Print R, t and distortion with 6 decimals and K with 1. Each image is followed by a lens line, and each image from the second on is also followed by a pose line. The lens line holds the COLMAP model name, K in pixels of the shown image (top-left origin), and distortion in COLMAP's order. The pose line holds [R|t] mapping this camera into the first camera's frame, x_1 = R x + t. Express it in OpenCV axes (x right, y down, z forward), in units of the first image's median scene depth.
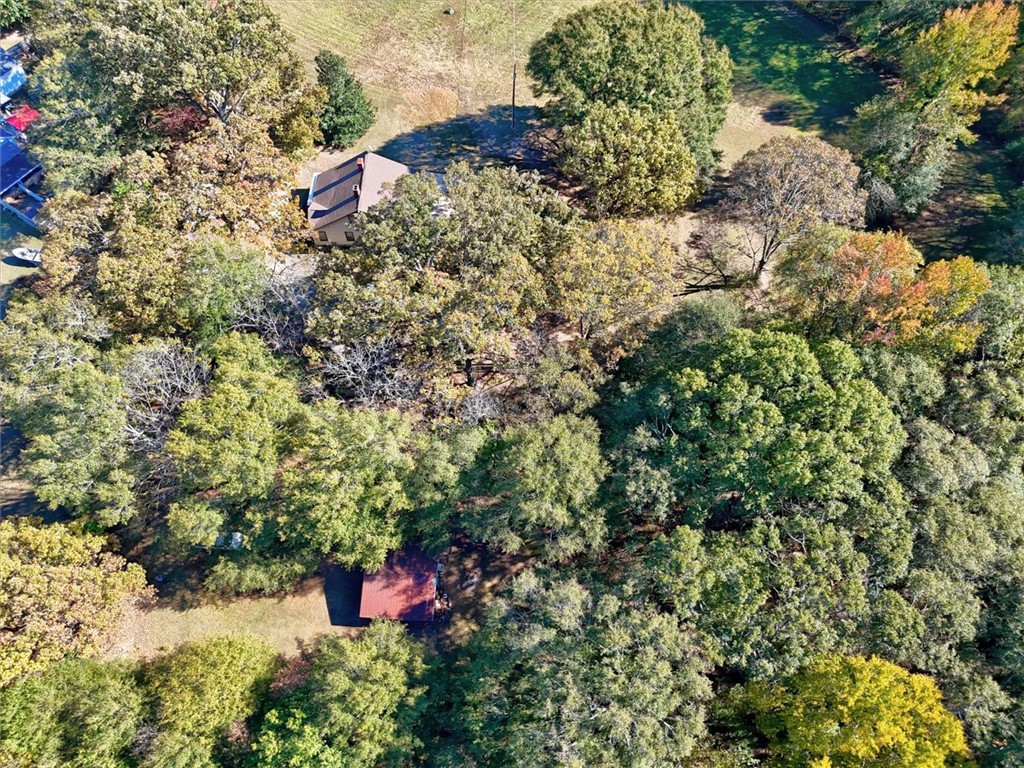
lens RADIAL K [[751.8, 0, 514.3], [0, 751.8, 379.3], [0, 0, 1]] dist [0.062424, -0.051708]
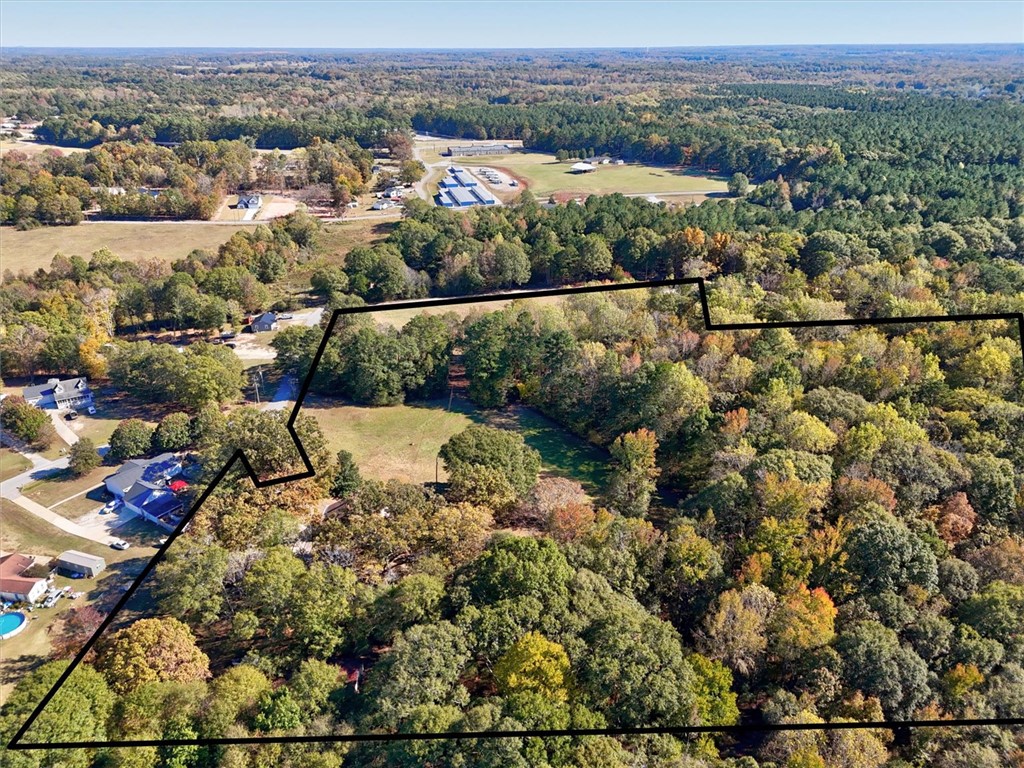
lens RADIAL K [[751.8, 0, 510.6], [0, 751.8, 386.5], [0, 0, 1]] dist [0.062424, -0.051708]
pose [[0.999839, 0.014226, -0.010914, 0.276863], [-0.017924, 0.808534, -0.588177, 0.769055], [0.000457, 0.588278, 0.808659, -0.923602]]
